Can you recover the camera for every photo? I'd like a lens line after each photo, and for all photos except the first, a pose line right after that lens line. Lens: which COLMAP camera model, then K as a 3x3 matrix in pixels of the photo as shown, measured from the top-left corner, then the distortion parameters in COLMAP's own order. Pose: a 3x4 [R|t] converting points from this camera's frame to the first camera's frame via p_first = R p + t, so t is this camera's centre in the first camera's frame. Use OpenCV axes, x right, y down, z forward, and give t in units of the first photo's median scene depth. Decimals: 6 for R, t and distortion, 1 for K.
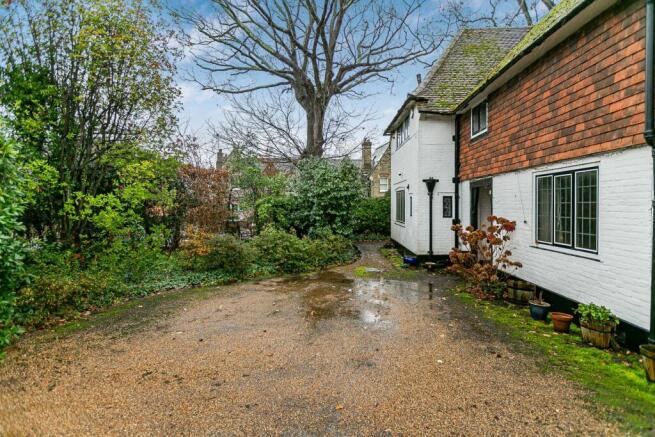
lens RADIAL K [[337.2, 0, 353.4], [0, 337.2, 206.6], [0, 0, 1]] dist [-0.000658, 0.000023]
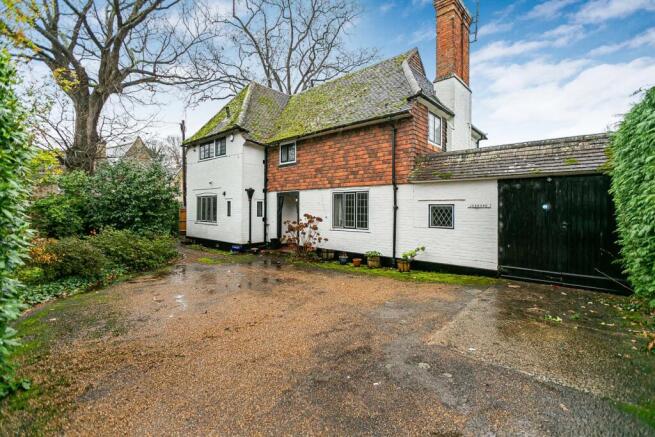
lens RADIAL K [[302.0, 0, 328.3], [0, 302.0, 209.7], [0, 0, 1]] dist [0.001164, 0.000006]
pose [[0.631040, 0.004196, 0.775739, -0.643644], [-0.002165, 0.999991, -0.003648, 0.009037], [-0.775747, 0.000622, 0.631044, -0.042565]]
